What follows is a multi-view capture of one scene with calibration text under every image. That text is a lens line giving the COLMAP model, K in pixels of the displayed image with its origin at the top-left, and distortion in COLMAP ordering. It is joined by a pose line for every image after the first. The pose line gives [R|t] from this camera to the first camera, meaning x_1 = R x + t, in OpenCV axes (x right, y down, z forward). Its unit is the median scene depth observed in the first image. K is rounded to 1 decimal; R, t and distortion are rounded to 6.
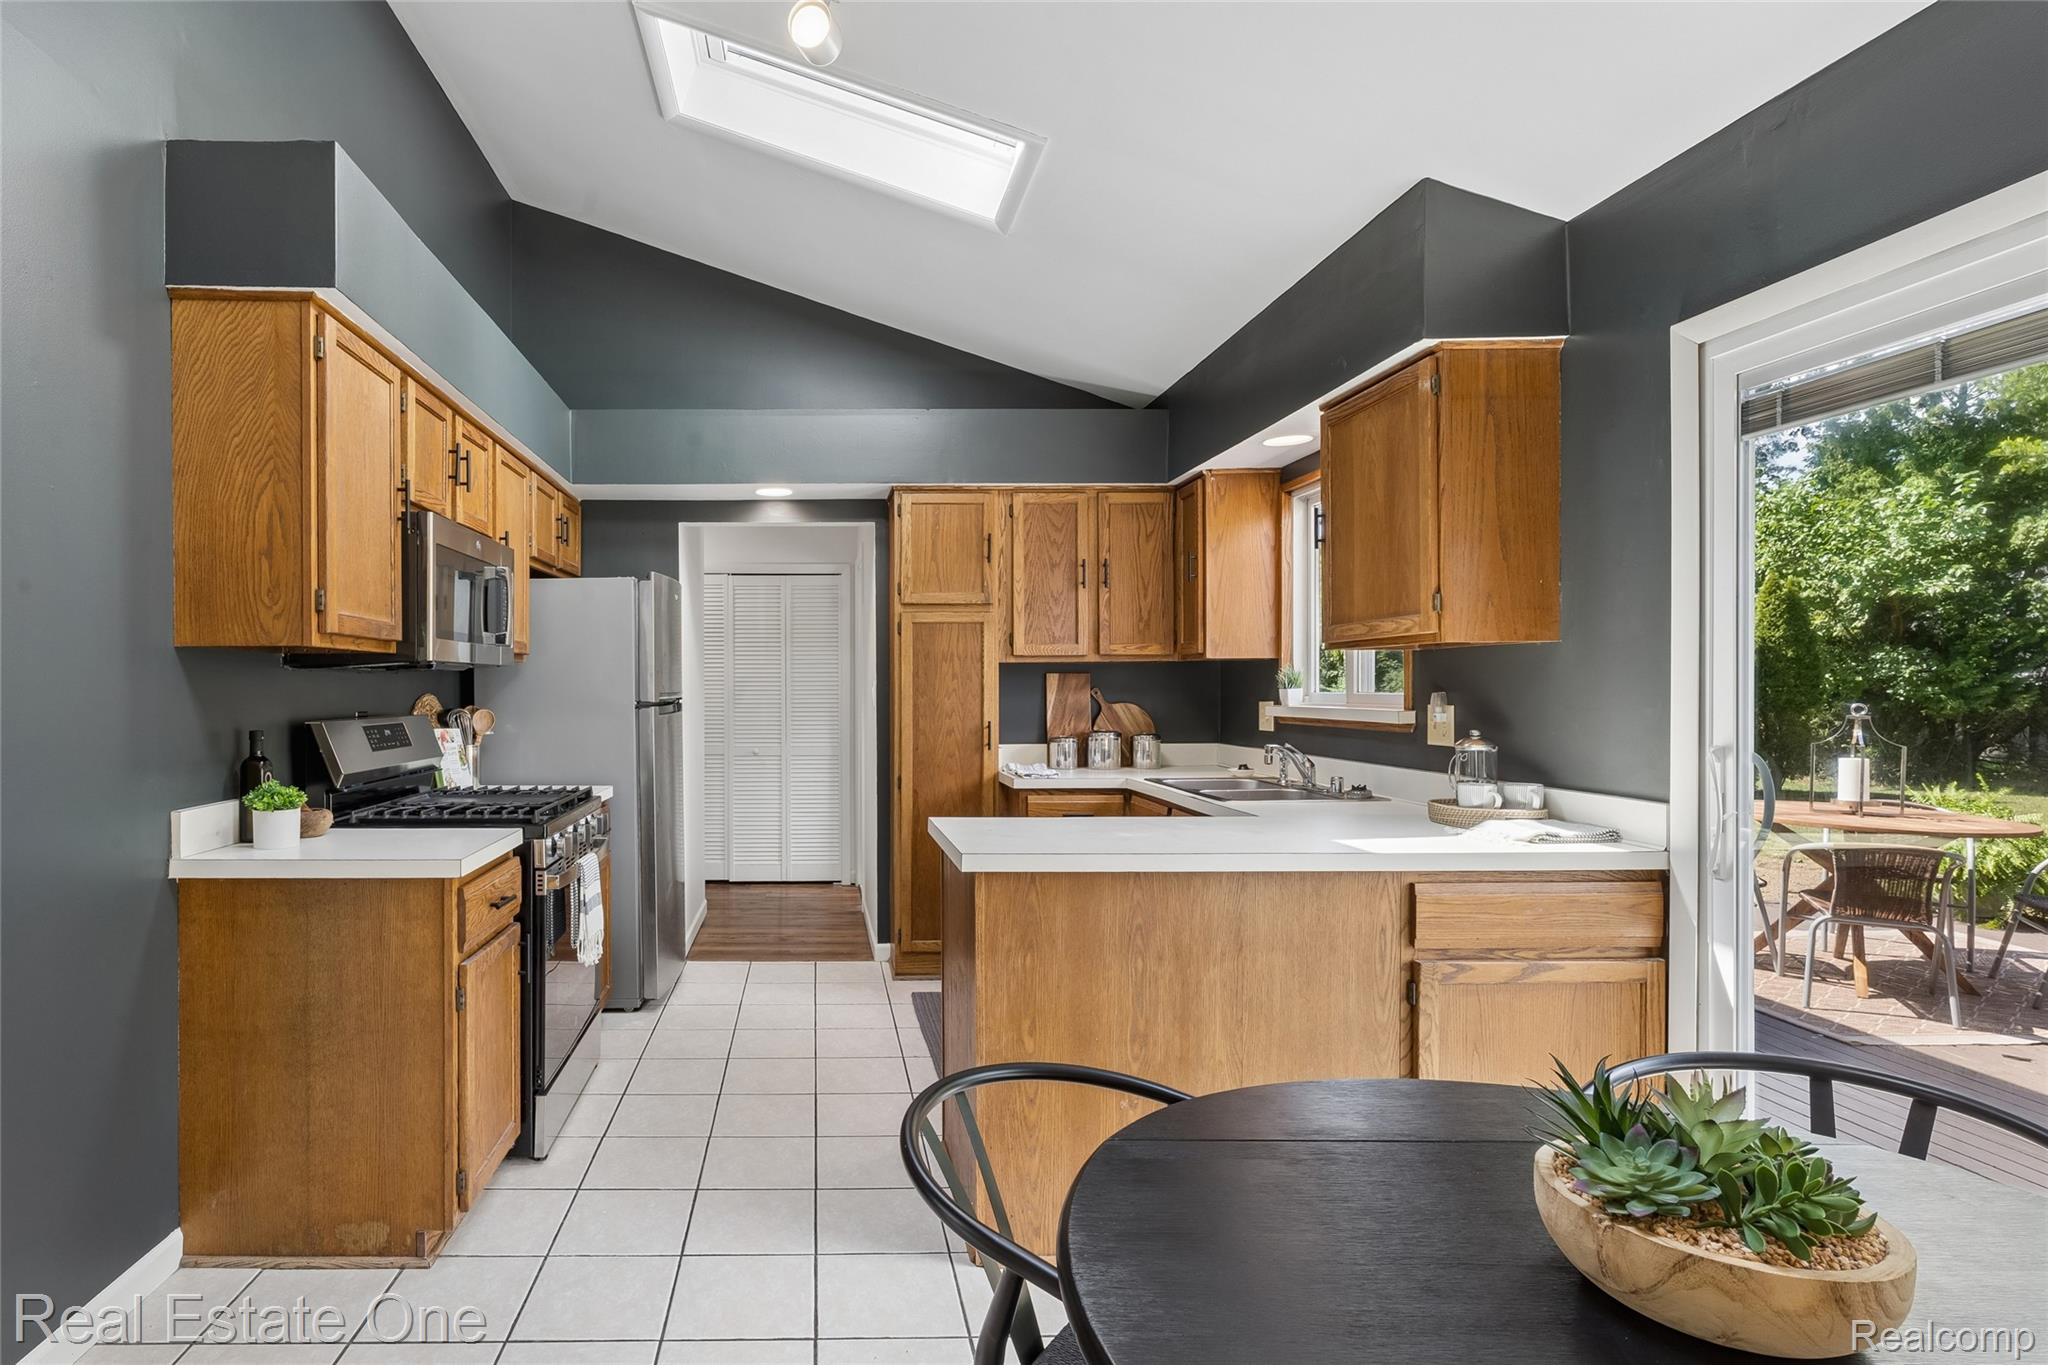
lens RADIAL K [[1034.2, 0, 827.5], [0, 1034.2, 694.2], [0, 0, 1]] dist [-0.003817, 0.000662]
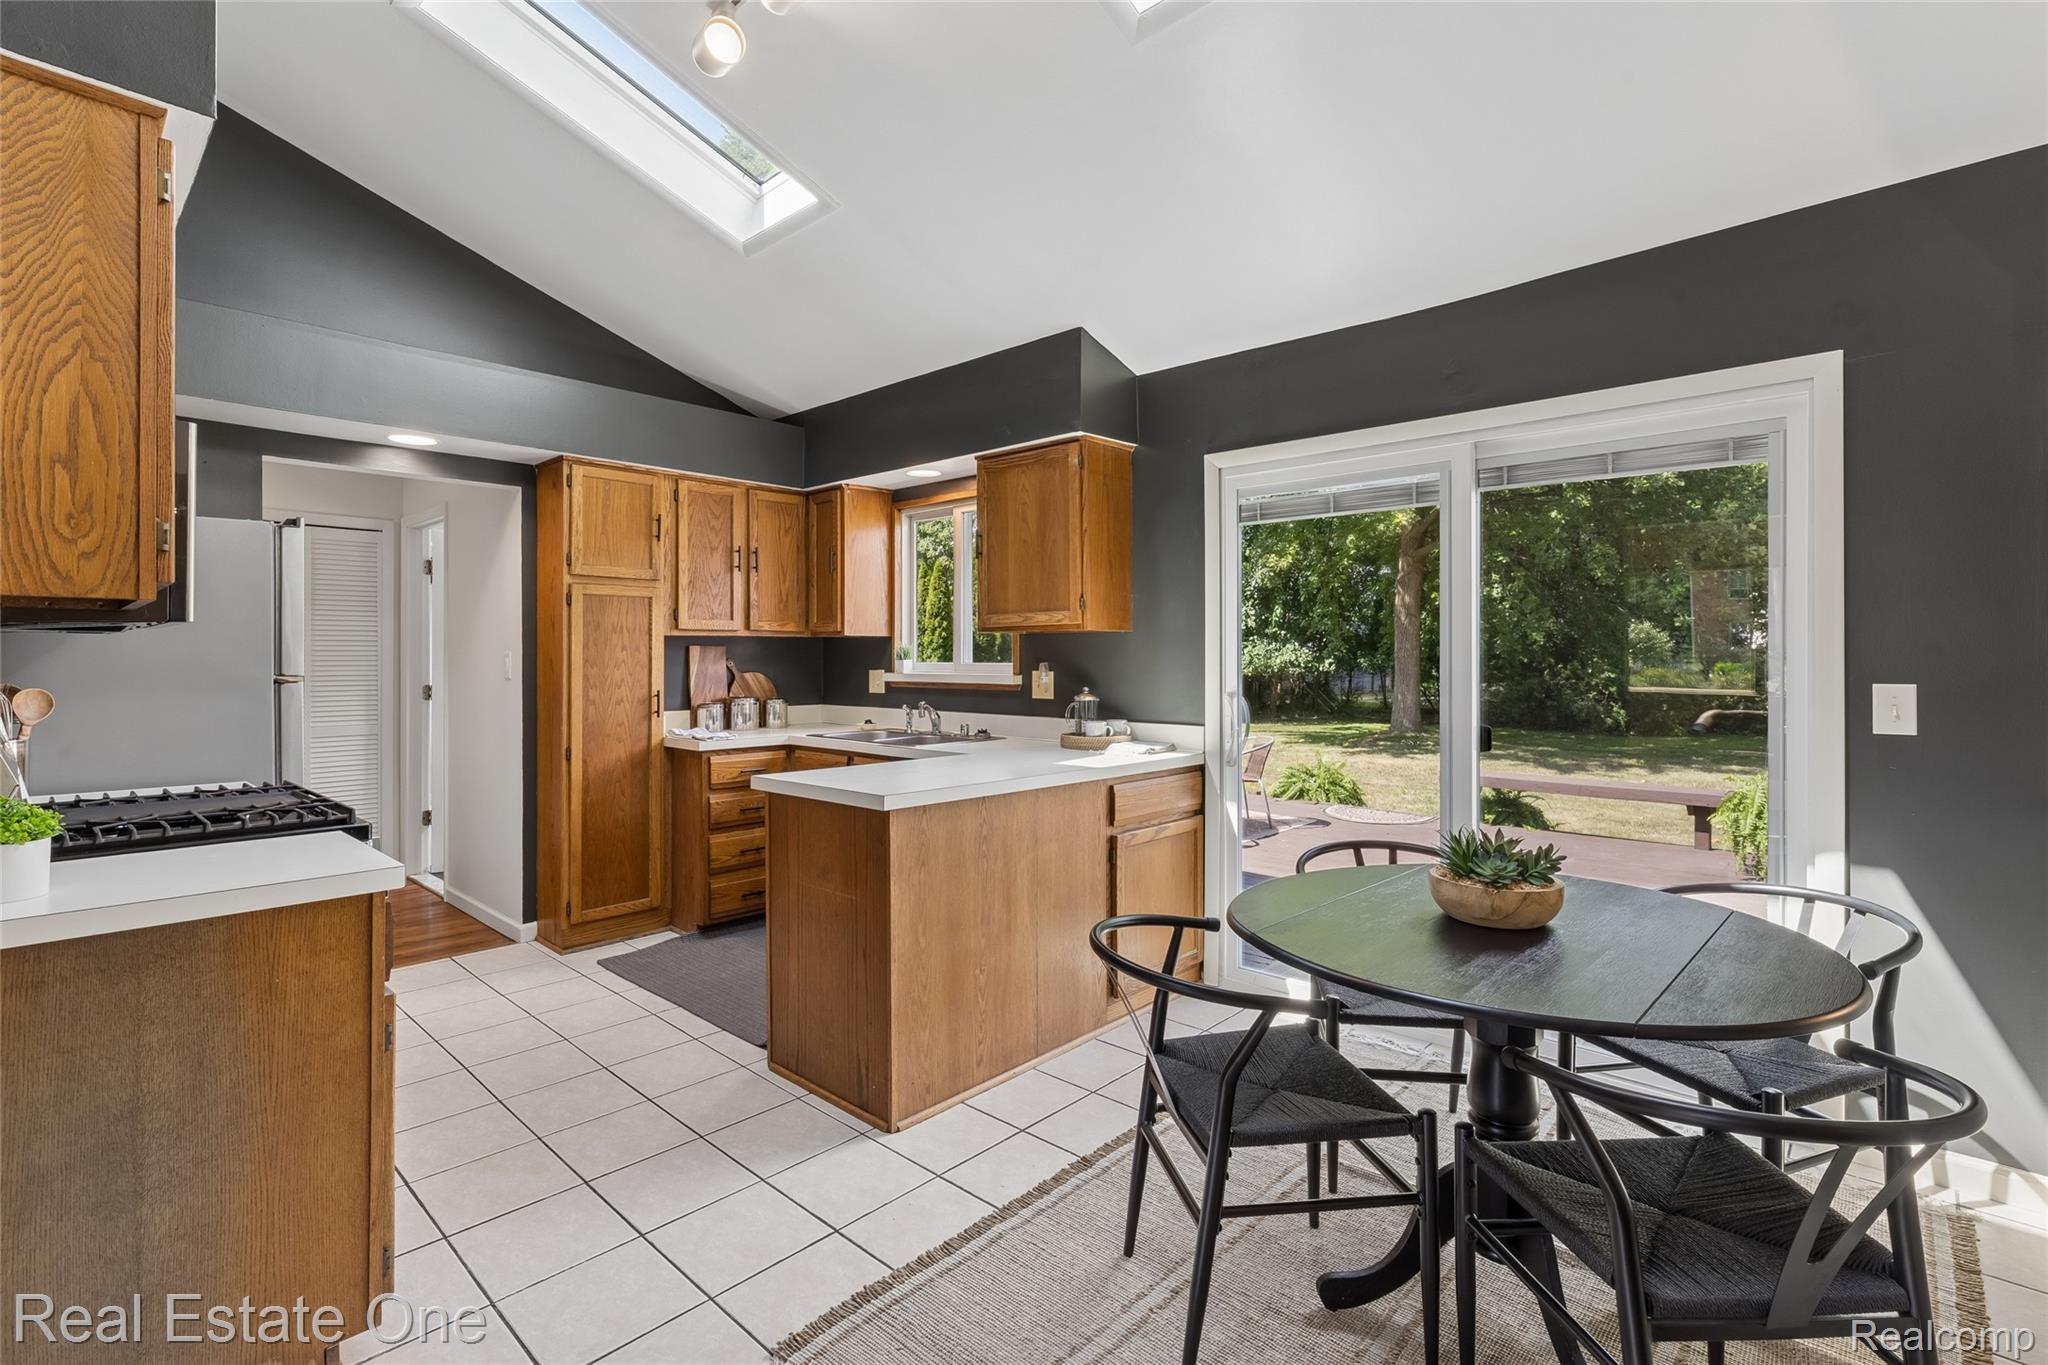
lens RADIAL K [[935.1, 0, 1034.5], [0, 935.1, 657.2], [0, 0, 1]] dist [-0.000010, -0.000028]
pose [[0.689138, 0.003035, 0.724624, -0.294228], [0.002496, 0.999975, -0.006563, -0.000807], [-0.724626, 0.006332, 0.689114, 0.061246]]
